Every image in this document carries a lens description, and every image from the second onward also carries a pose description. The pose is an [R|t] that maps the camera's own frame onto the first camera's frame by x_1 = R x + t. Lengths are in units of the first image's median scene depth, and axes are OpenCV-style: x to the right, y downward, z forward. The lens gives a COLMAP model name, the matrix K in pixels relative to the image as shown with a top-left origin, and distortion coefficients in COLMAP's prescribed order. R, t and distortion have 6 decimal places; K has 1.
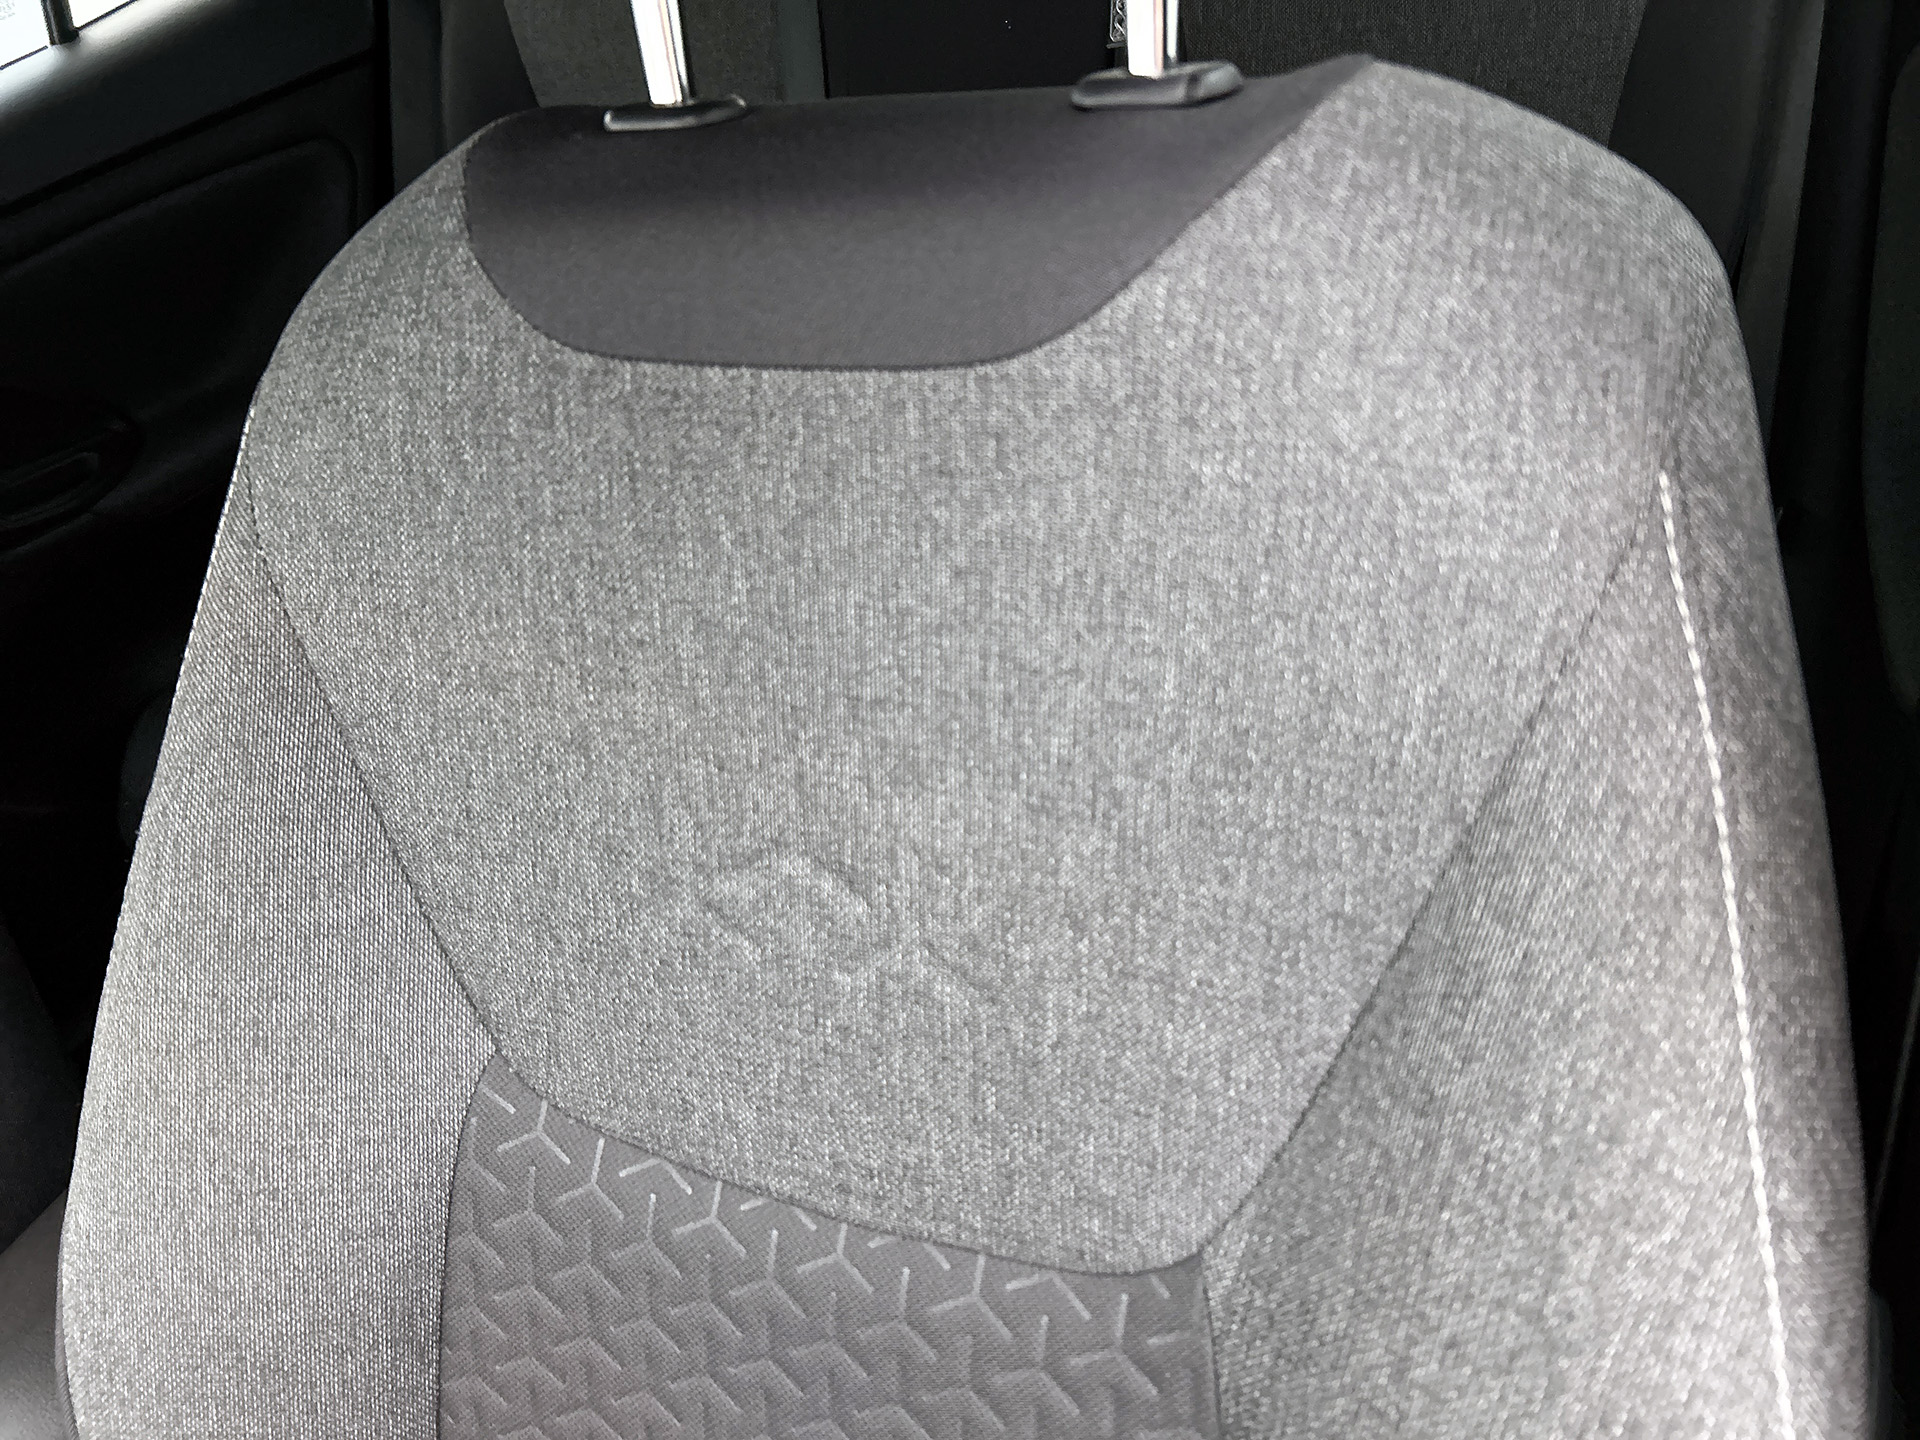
lens RADIAL K [[1428.3, 0, 960.0], [0, 1428.3, 720.0], [0, 0, 1]] dist [0.059290, -0.093358]
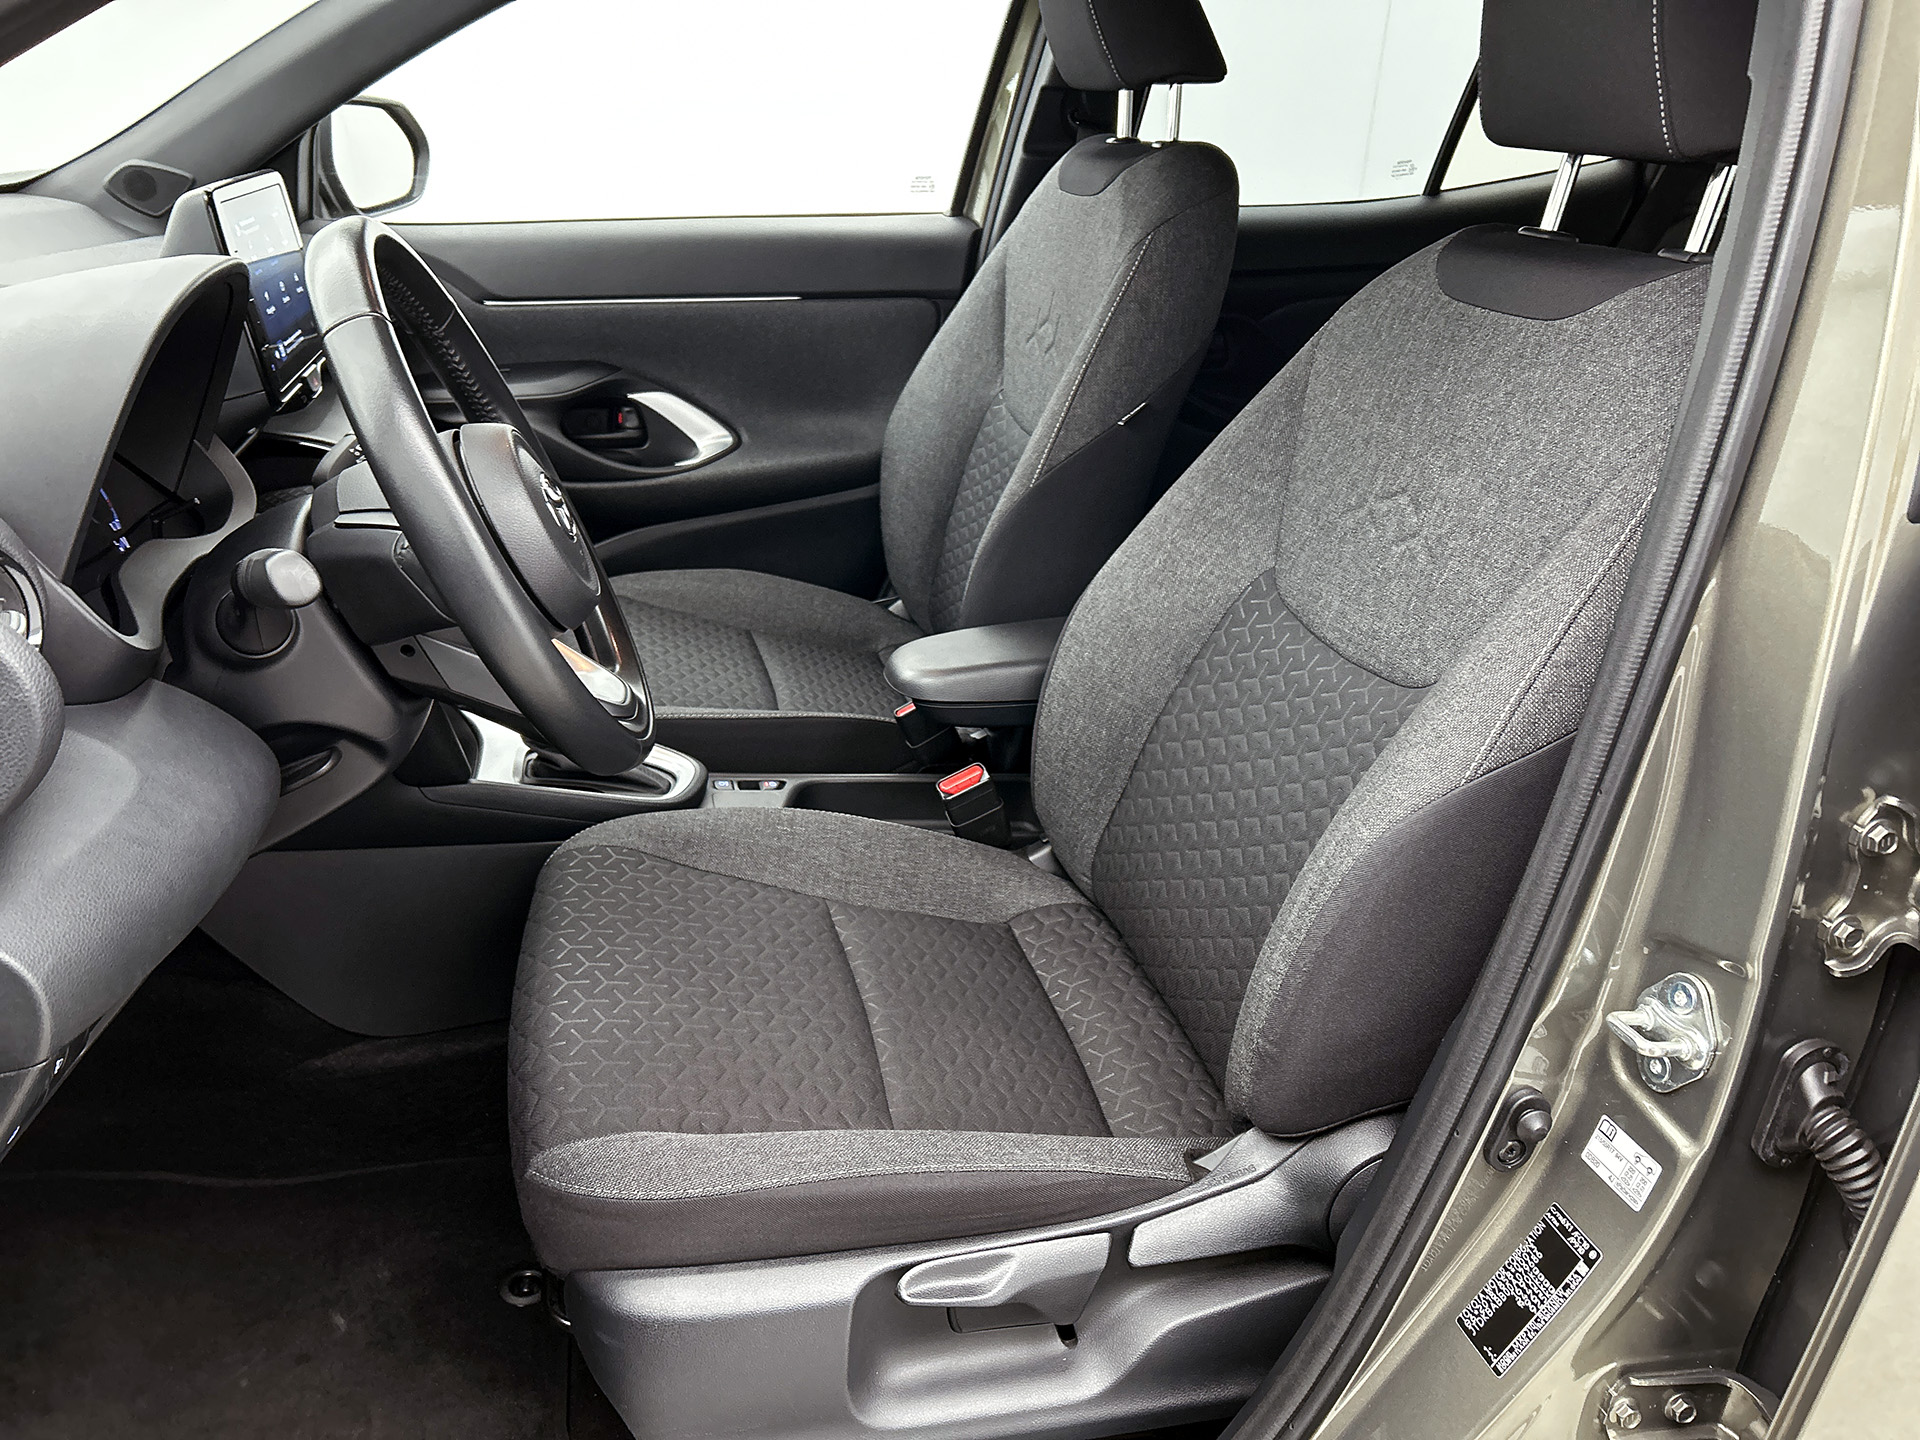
lens RADIAL K [[1428.3, 0, 960.0], [0, 1428.3, 720.0], [0, 0, 1]] dist [0.059290, -0.093358]
pose [[0.618823, 0.465370, -0.632842, 1.232338], [-0.554411, 0.829474, 0.067837, 0.715609], [0.556495, 0.308875, 0.771303, -1.315414]]
